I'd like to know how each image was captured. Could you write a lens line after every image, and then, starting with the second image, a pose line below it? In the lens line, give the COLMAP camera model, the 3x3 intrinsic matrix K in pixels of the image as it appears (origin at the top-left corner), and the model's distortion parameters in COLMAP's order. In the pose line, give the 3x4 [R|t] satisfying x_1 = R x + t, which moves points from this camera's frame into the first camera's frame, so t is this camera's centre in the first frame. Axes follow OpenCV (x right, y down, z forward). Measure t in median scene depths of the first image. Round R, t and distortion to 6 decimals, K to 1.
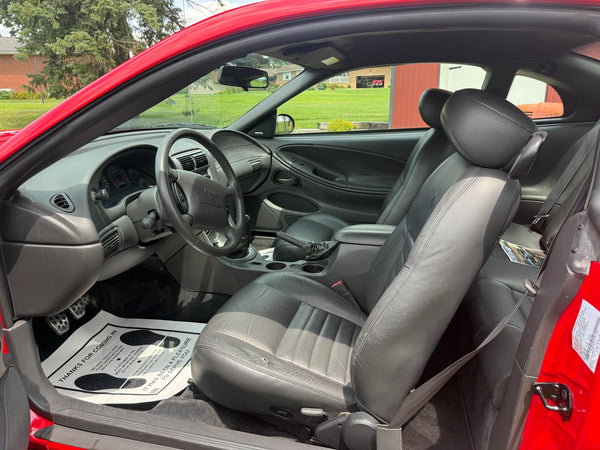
lens RADIAL K [[424.9, 0, 302.0], [0, 424.9, 227.8], [0, 0, 1]] dist [0.040349, -0.044800]
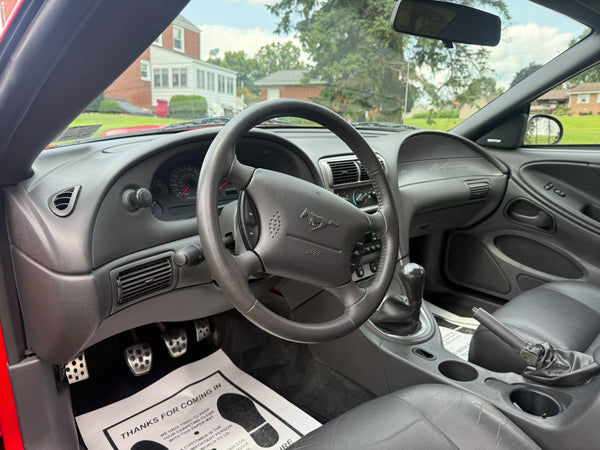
lens RADIAL K [[424.9, 0, 298.6], [0, 424.9, 227.6], [0, 0, 1]] dist [0.040349, -0.044800]
pose [[0.824019, 0.150003, -0.546344, 0.044300], [-0.181188, 0.983443, -0.003264, -0.052474], [0.536808, 0.101681, 0.837555, 0.442249]]
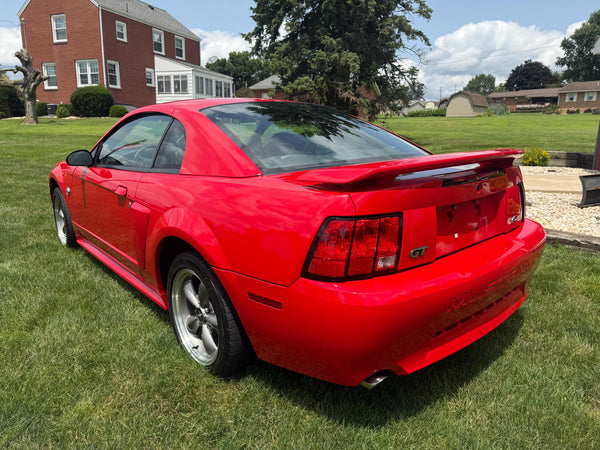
lens RADIAL K [[424.9, 0, 297.8], [0, 424.9, 225.9], [0, 0, 1]] dist [0.040349, -0.044800]
pose [[0.812683, 0.151212, -0.562744, 1.664592], [-0.181390, 0.983409, 0.002294, 0.086037], [0.553754, 0.100212, 0.826628, -0.540886]]
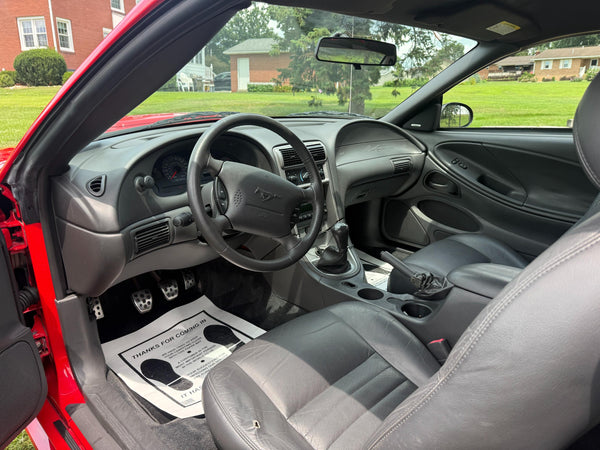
lens RADIAL K [[424.9, 0, 303.1], [0, 424.9, 221.9], [0, 0, 1]] dist [0.040349, -0.044800]
pose [[0.862995, 0.153588, -0.481301, 0.200672], [-0.152653, 0.987413, 0.041379, -0.058205], [0.481598, 0.037763, 0.875578, 0.258814]]
